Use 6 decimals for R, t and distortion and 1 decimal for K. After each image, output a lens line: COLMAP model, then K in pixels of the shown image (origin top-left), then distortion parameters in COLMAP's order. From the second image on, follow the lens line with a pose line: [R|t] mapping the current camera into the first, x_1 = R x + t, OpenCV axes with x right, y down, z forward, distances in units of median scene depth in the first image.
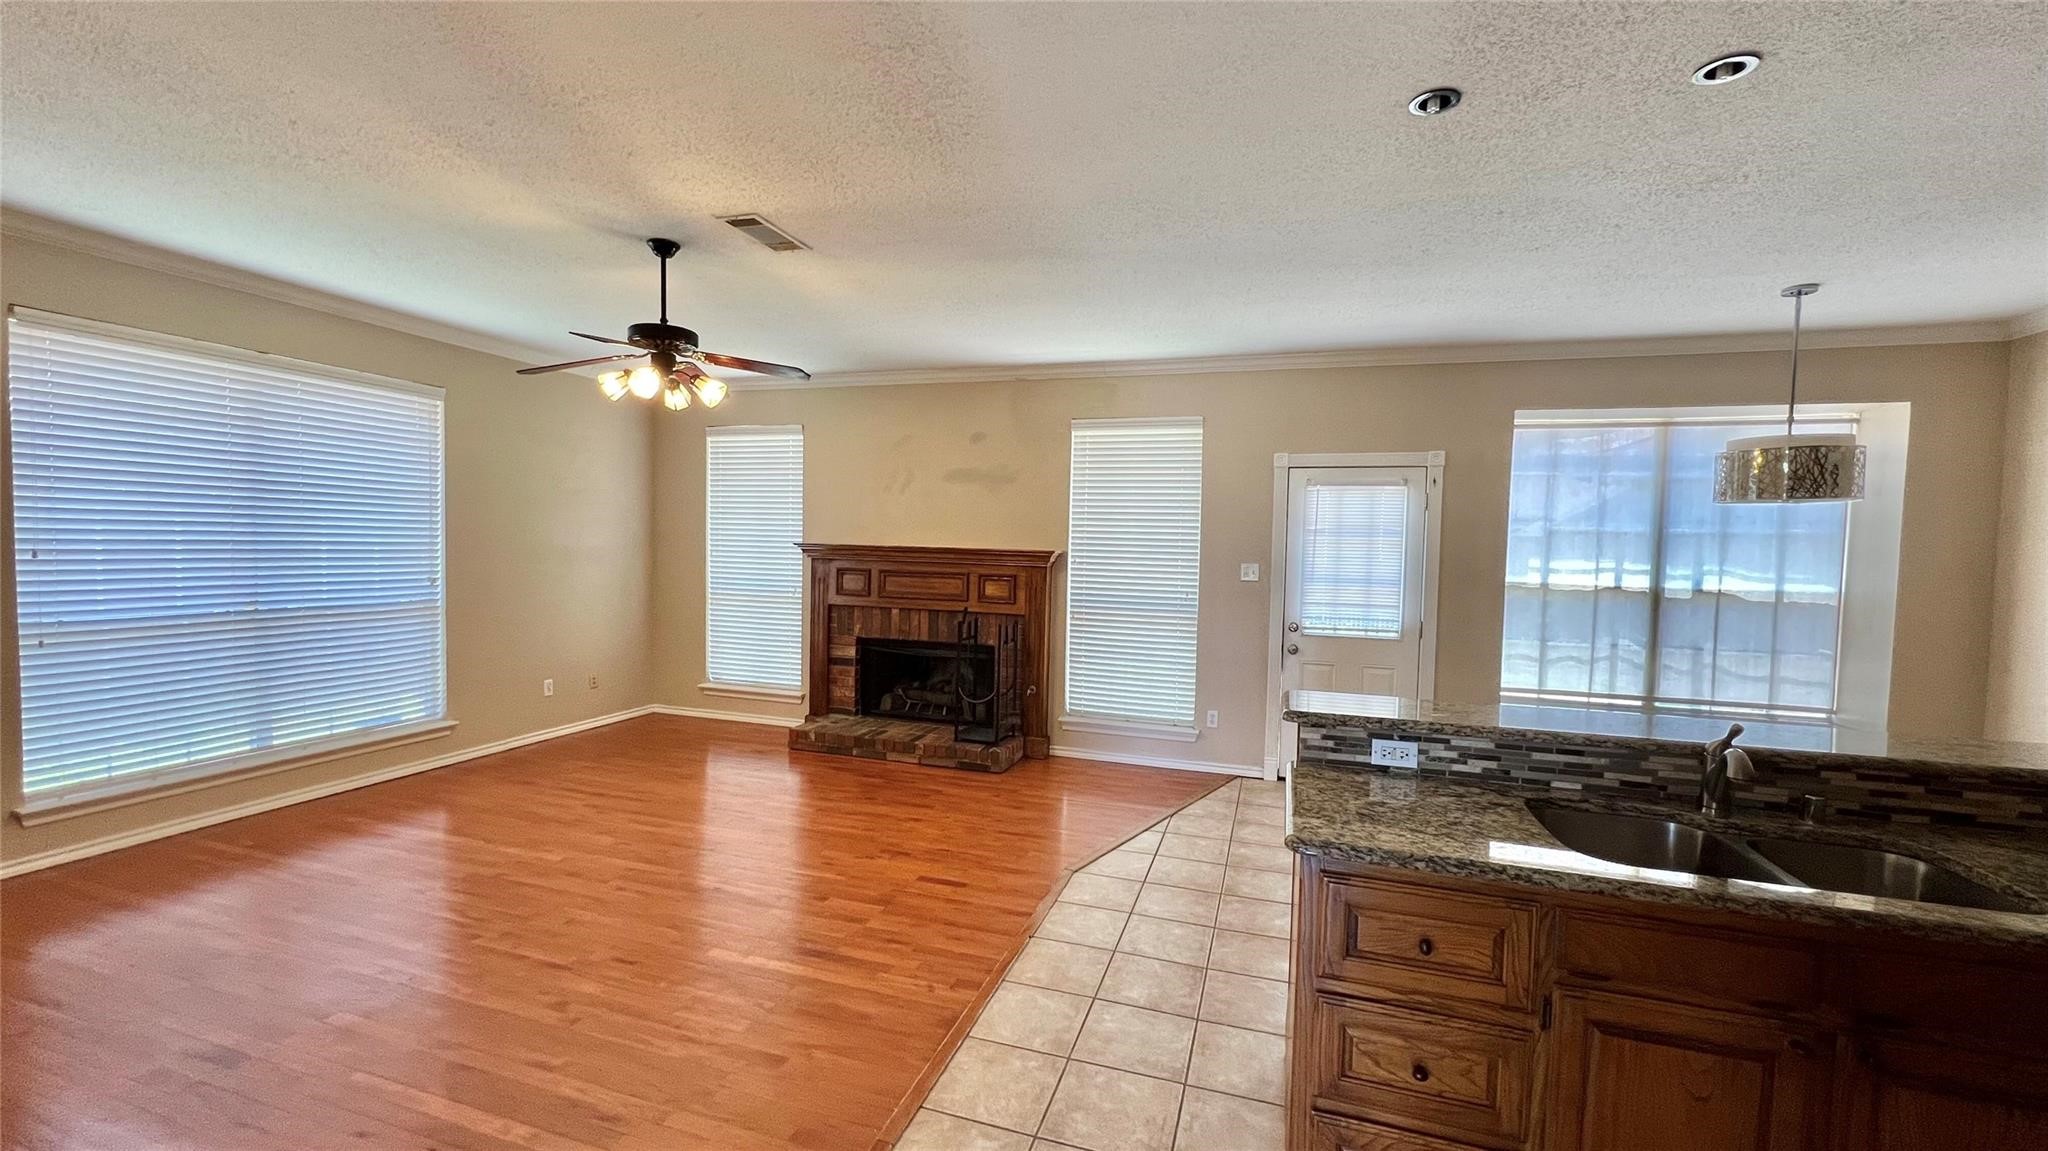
lens RADIAL K [[820.4, 0, 1024.0], [0, 820.4, 575.5], [0, 0, 1]] dist [0.000908, 0.000216]
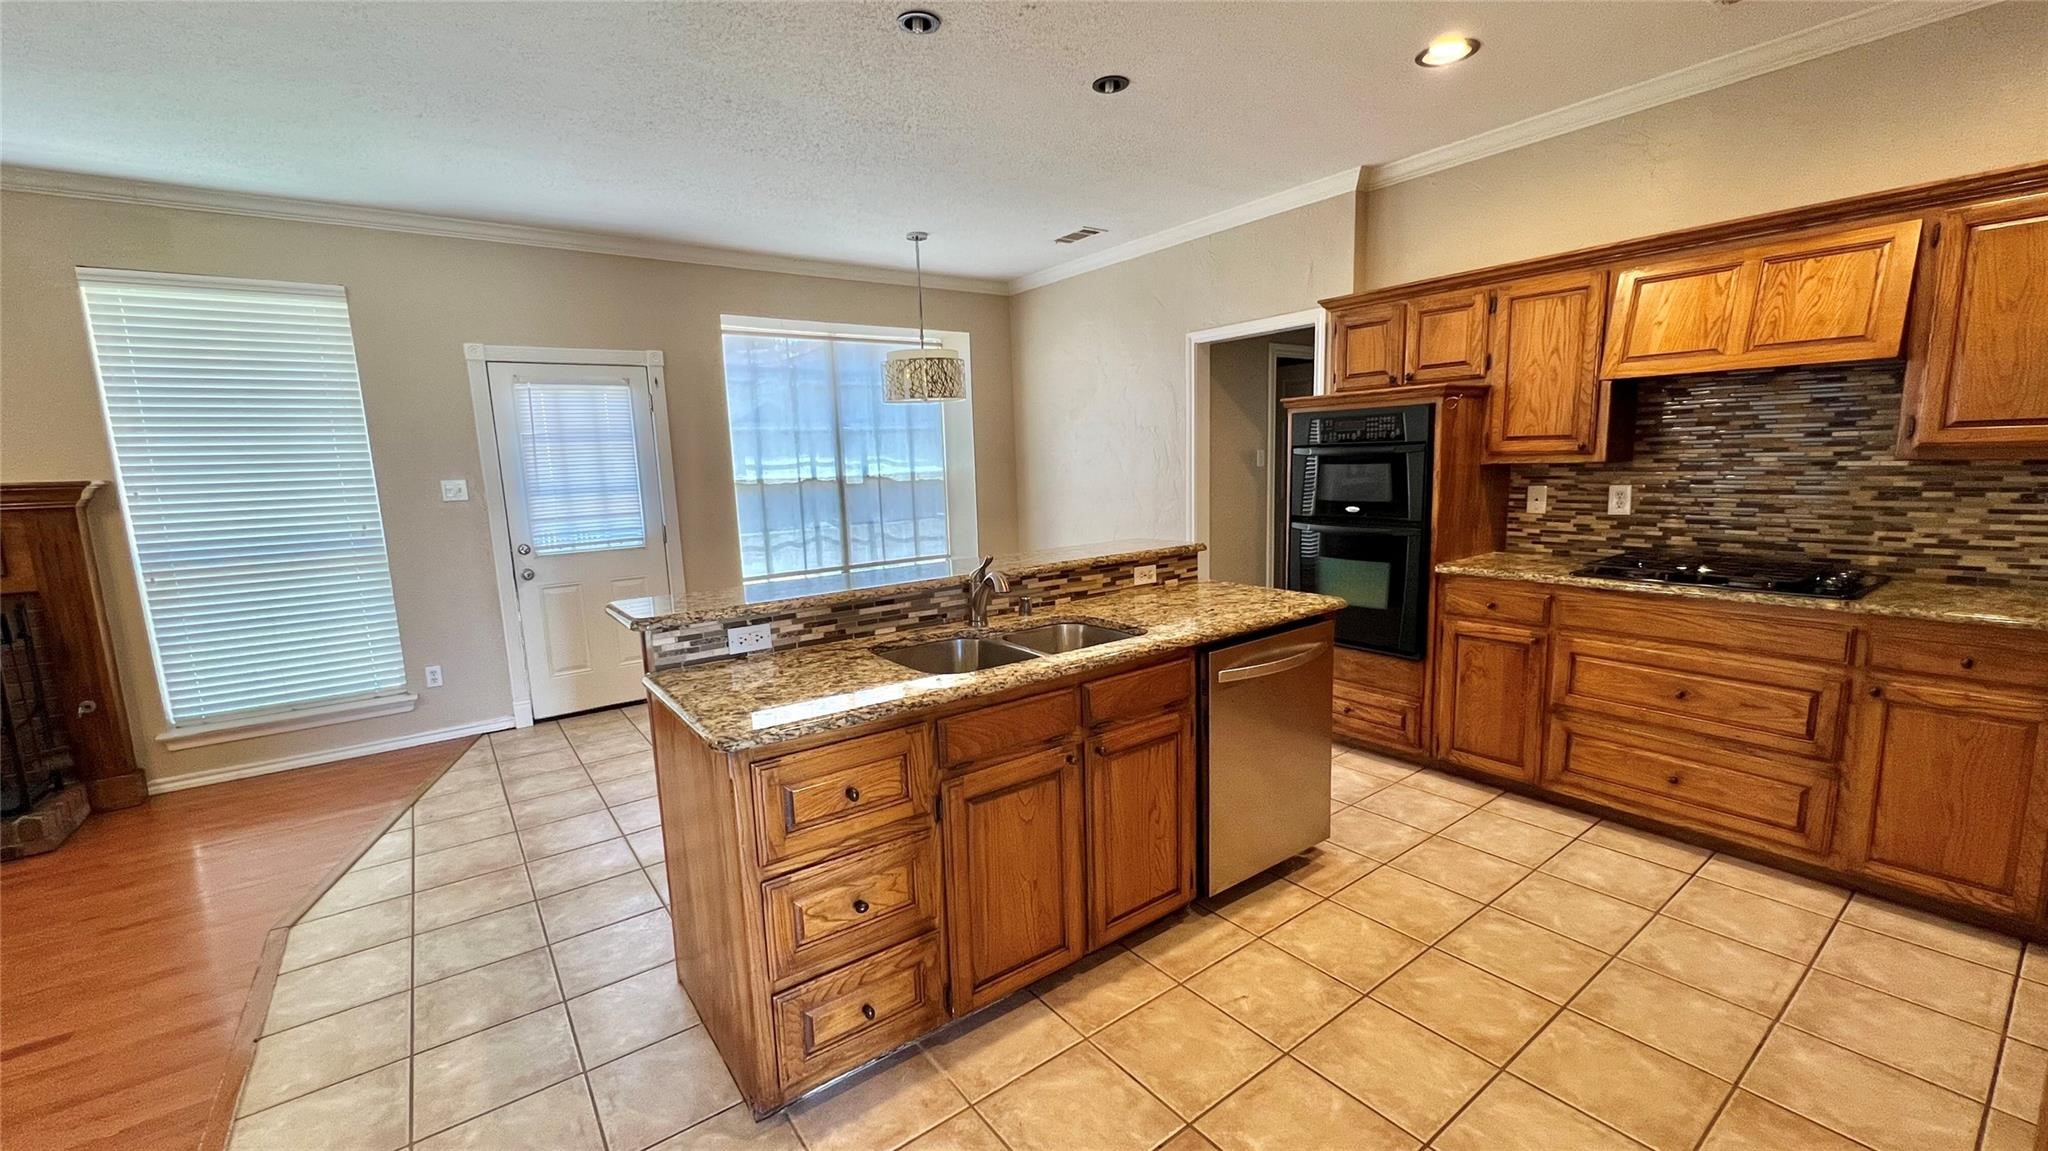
lens RADIAL K [[820.4, 0, 1024.0], [0, 820.4, 575.5], [0, 0, 1]] dist [0.000908, 0.000216]
pose [[0.585686, -0.160392, 0.794510, -0.077568], [0.080753, 0.986895, 0.139702, 0.015769], [-0.806506, -0.017662, 0.590963, 0.079142]]
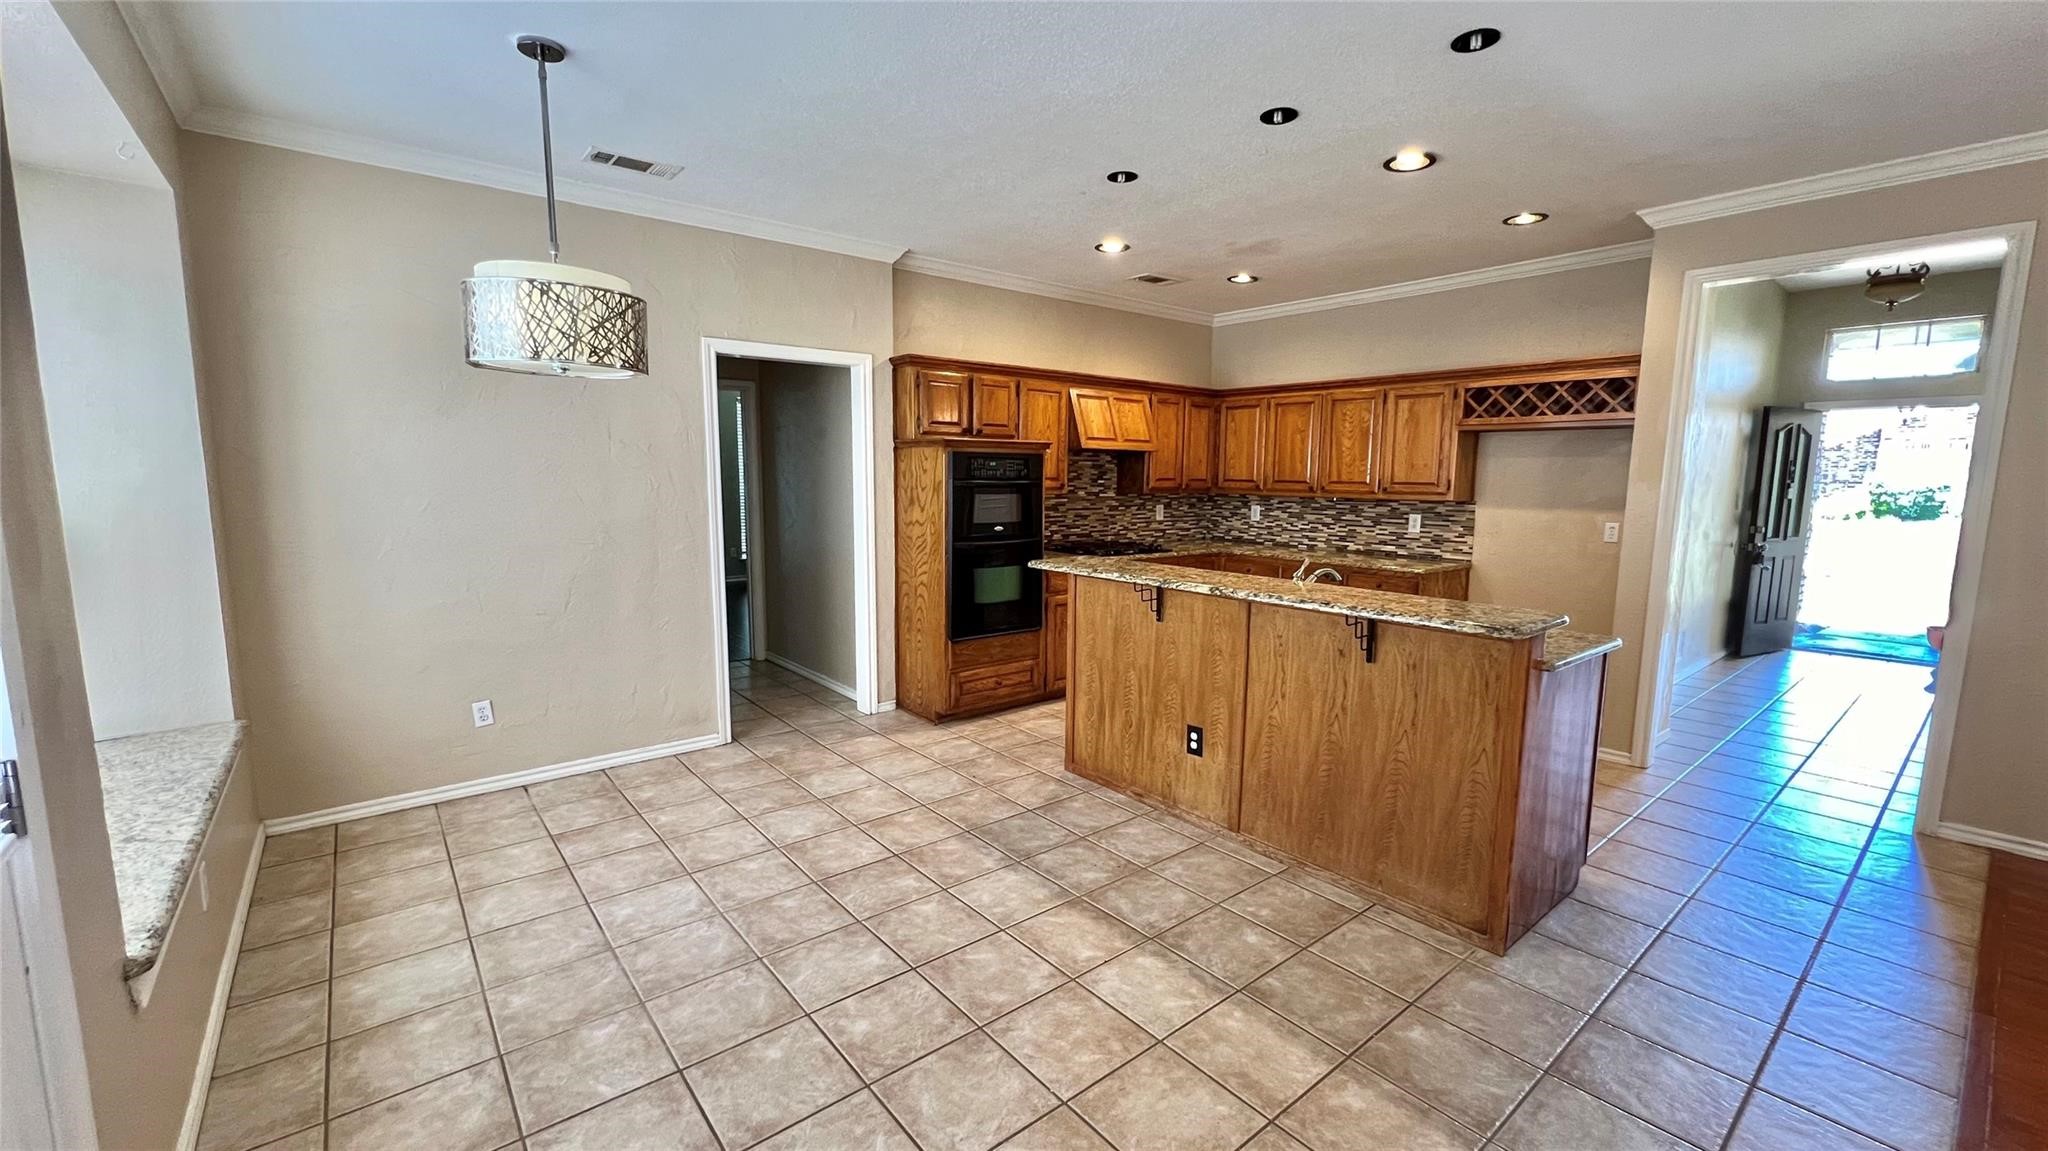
lens RADIAL K [[824.0, 0, 1024.0], [0, 824.0, 575.5], [0, 0, 1]] dist [0.000353, 0.000004]
pose [[-0.833020, -0.098149, 0.544467, 0.184827], [-0.004358, 0.985271, 0.170943, -0.038167], [-0.553226, 0.140026, -0.821178, 1.306176]]
